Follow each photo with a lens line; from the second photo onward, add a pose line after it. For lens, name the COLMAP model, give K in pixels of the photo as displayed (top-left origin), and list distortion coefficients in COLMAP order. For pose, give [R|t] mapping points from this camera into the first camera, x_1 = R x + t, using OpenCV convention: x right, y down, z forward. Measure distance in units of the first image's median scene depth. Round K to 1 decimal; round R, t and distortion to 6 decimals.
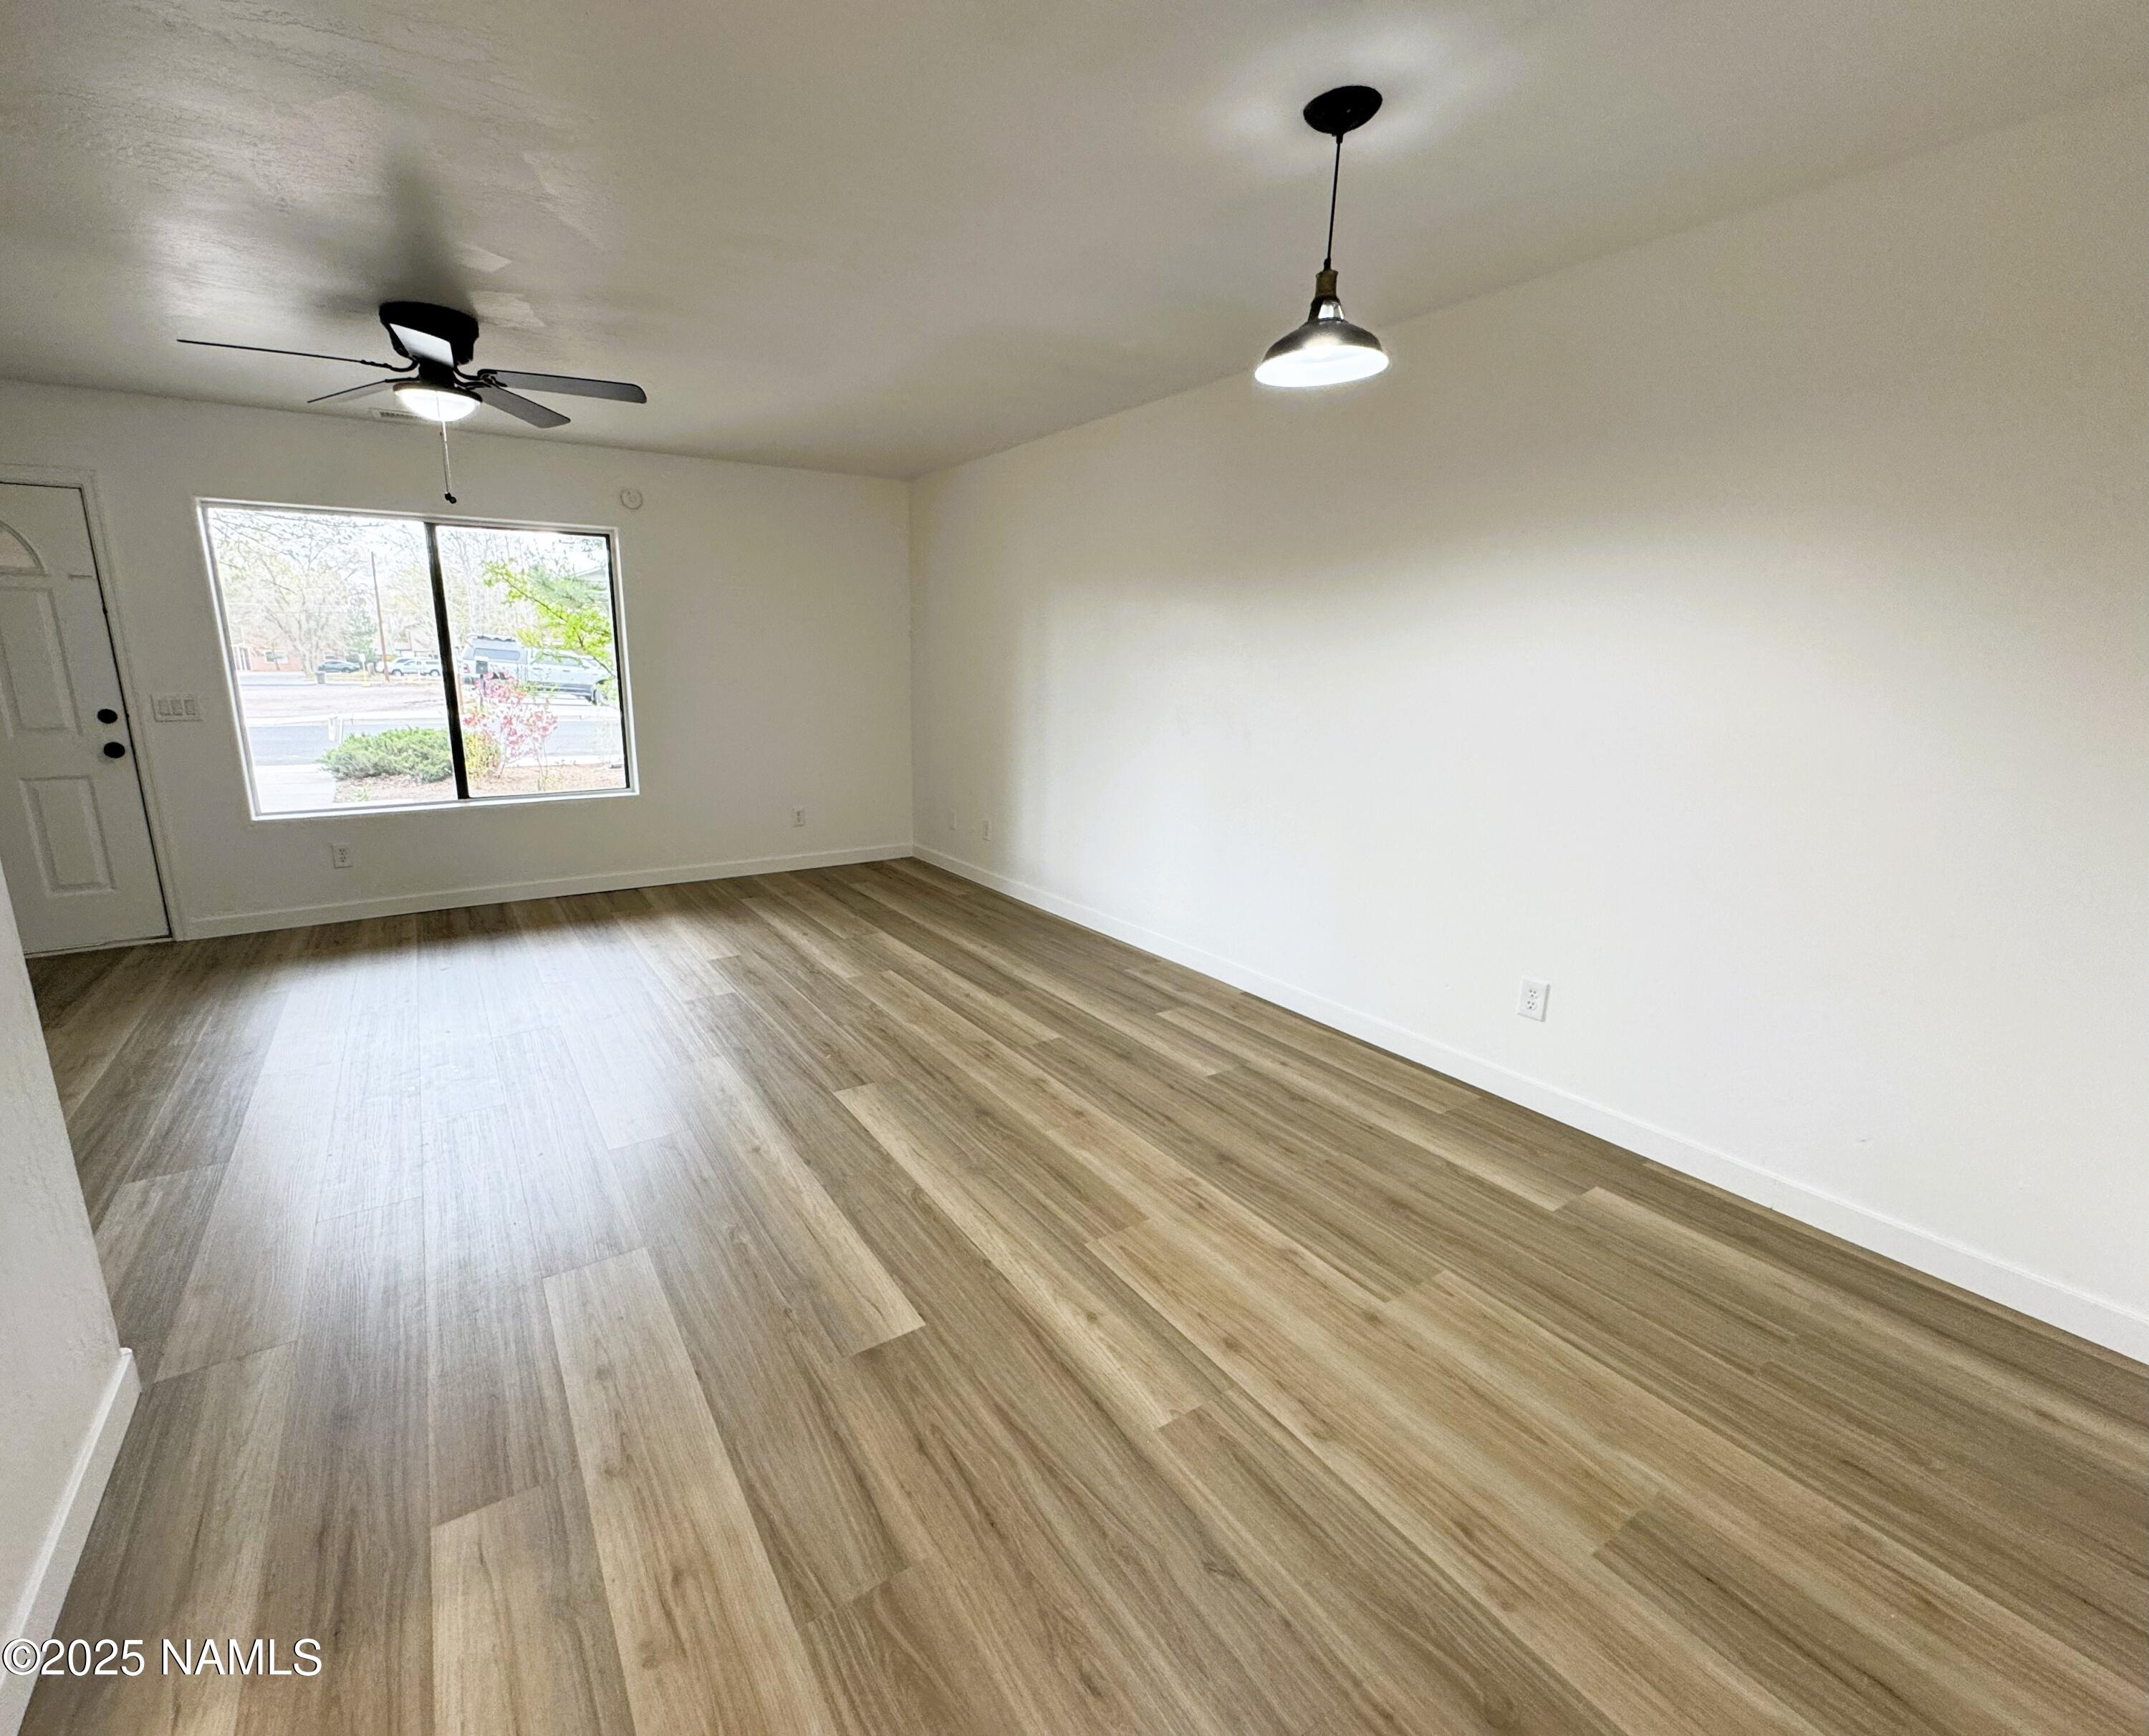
lens RADIAL K [[924.5, 0, 993.4], [0, 924.5, 863.9], [0, 0, 1]] dist [-0.004576, -0.000149]
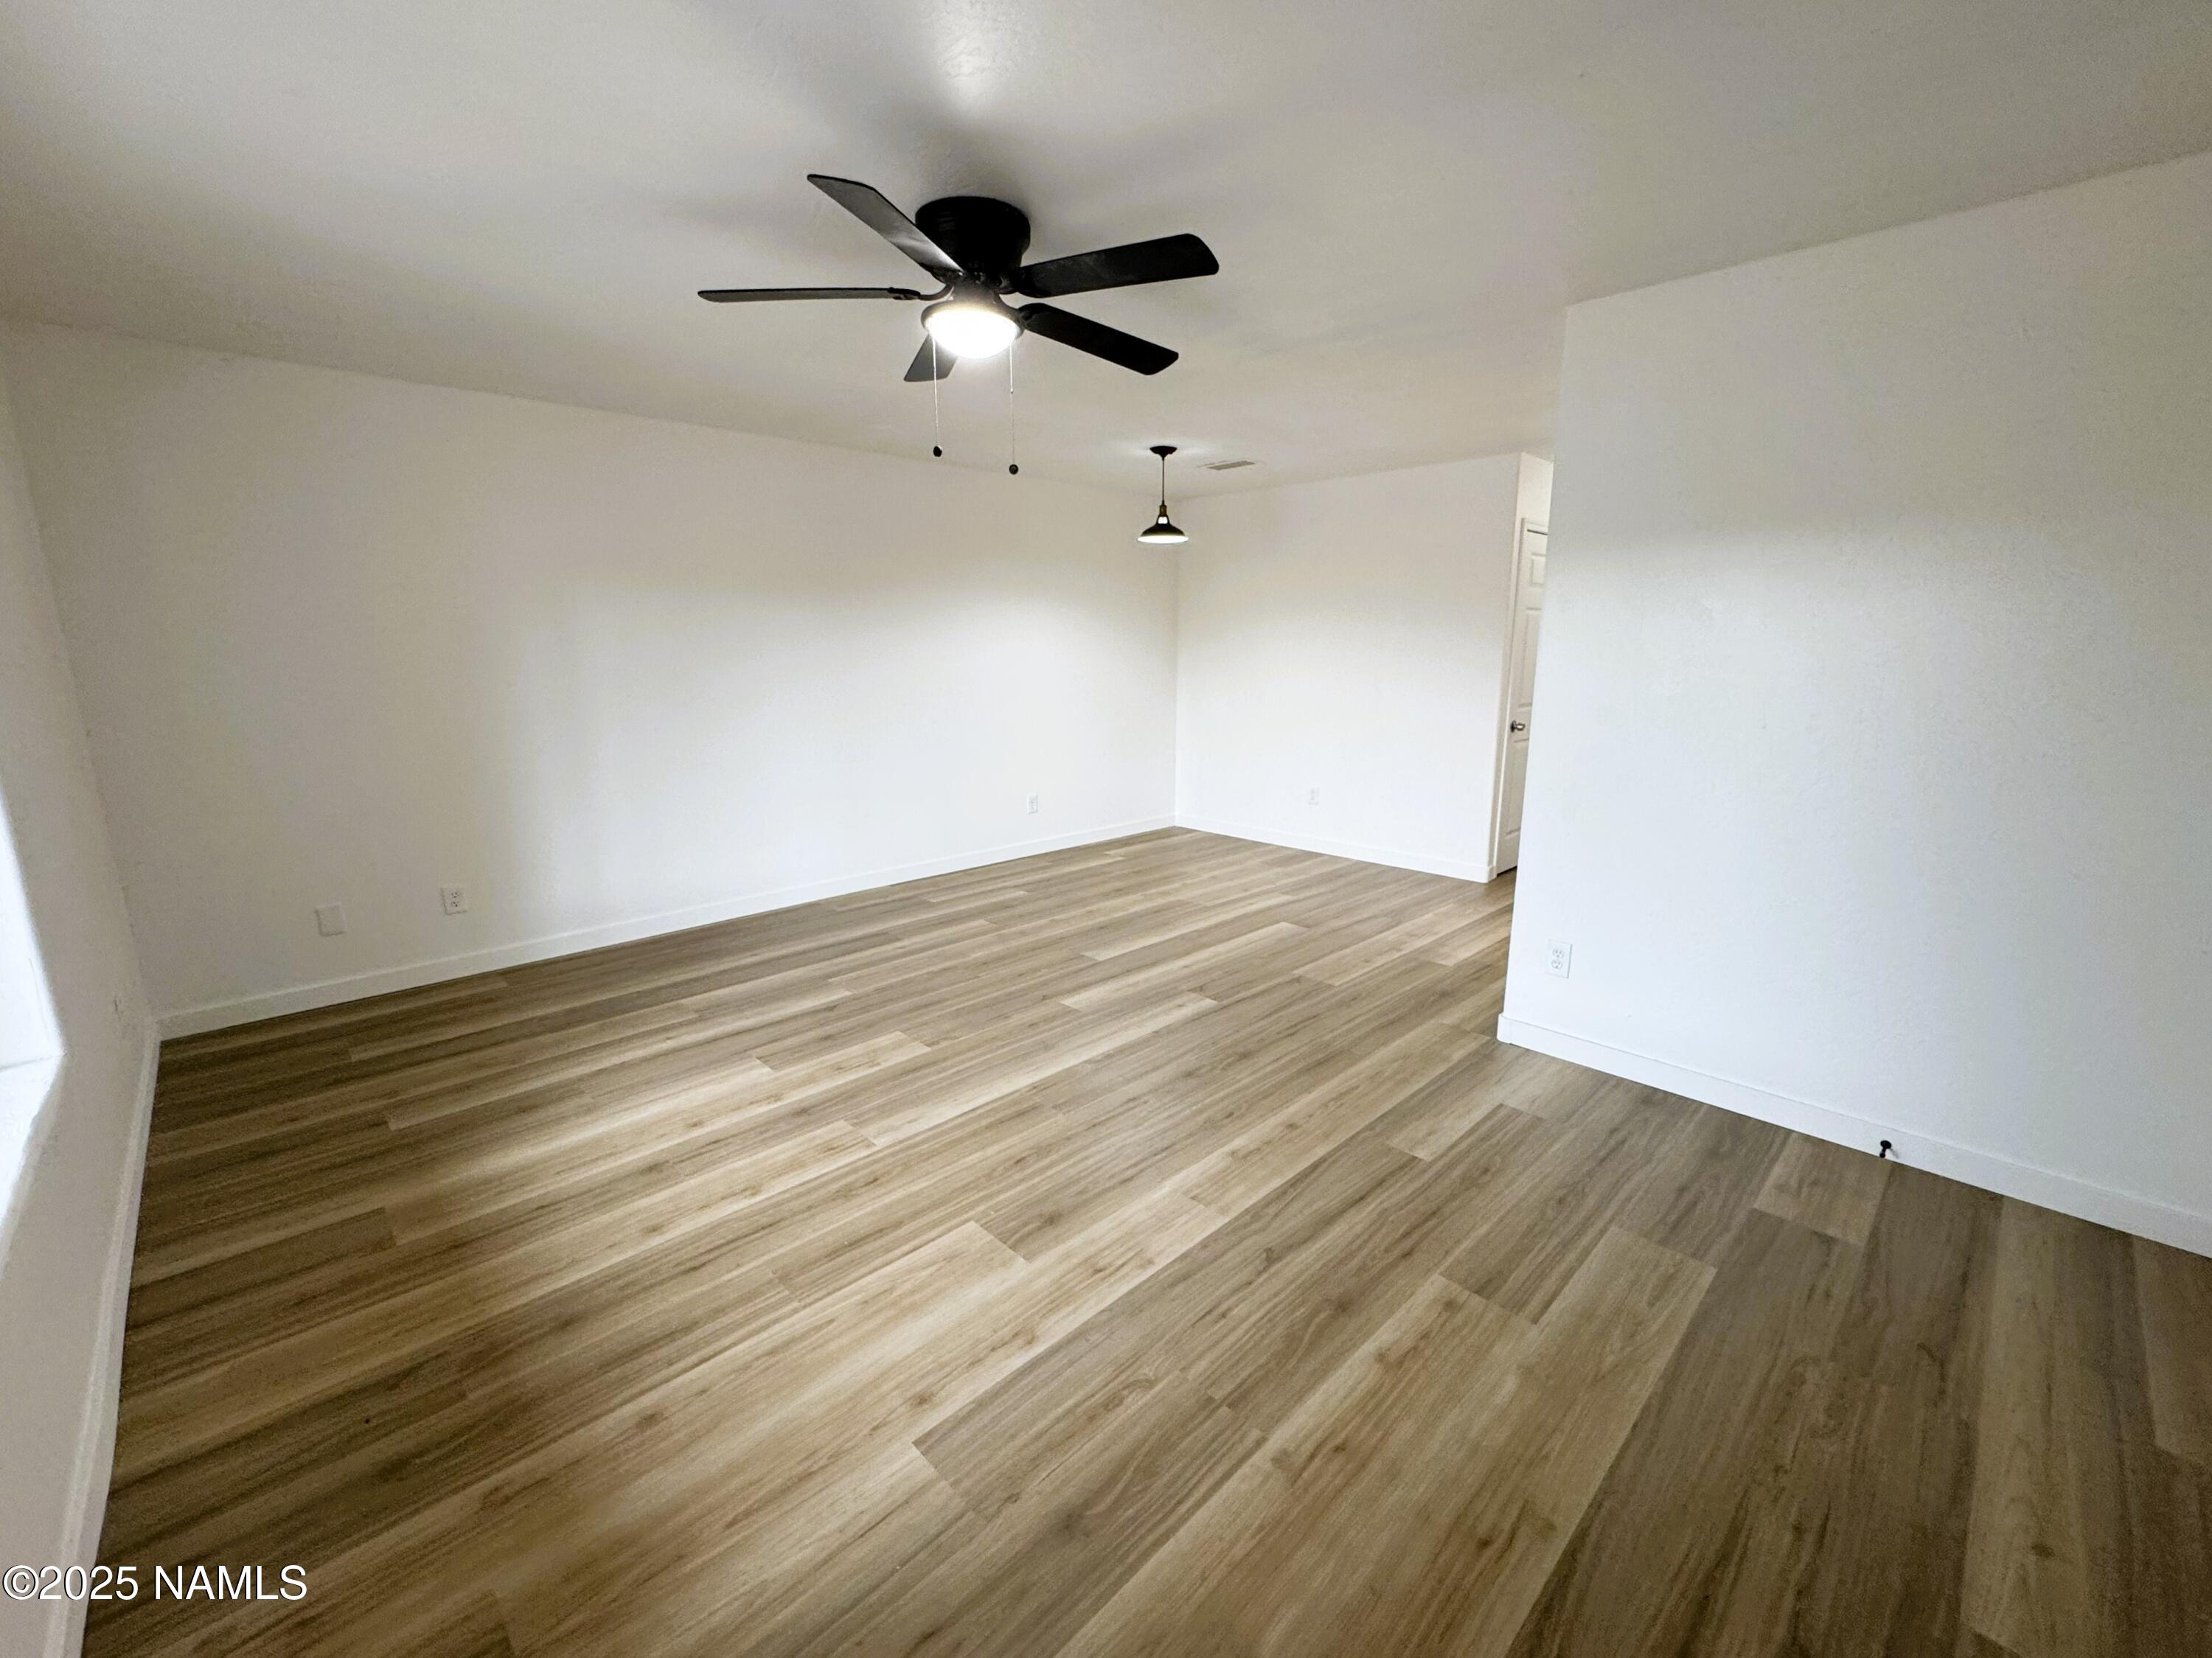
lens RADIAL K [[891.5, 0, 1106.0], [0, 891.5, 829.0], [0, 0, 1]] dist [0.003033, 0.000216]
pose [[-0.213055, -0.209287, 0.954362, -1.181509], [0.218820, 0.941755, 0.255373, -0.238604], [-0.952221, 0.263241, -0.154850, 0.946614]]
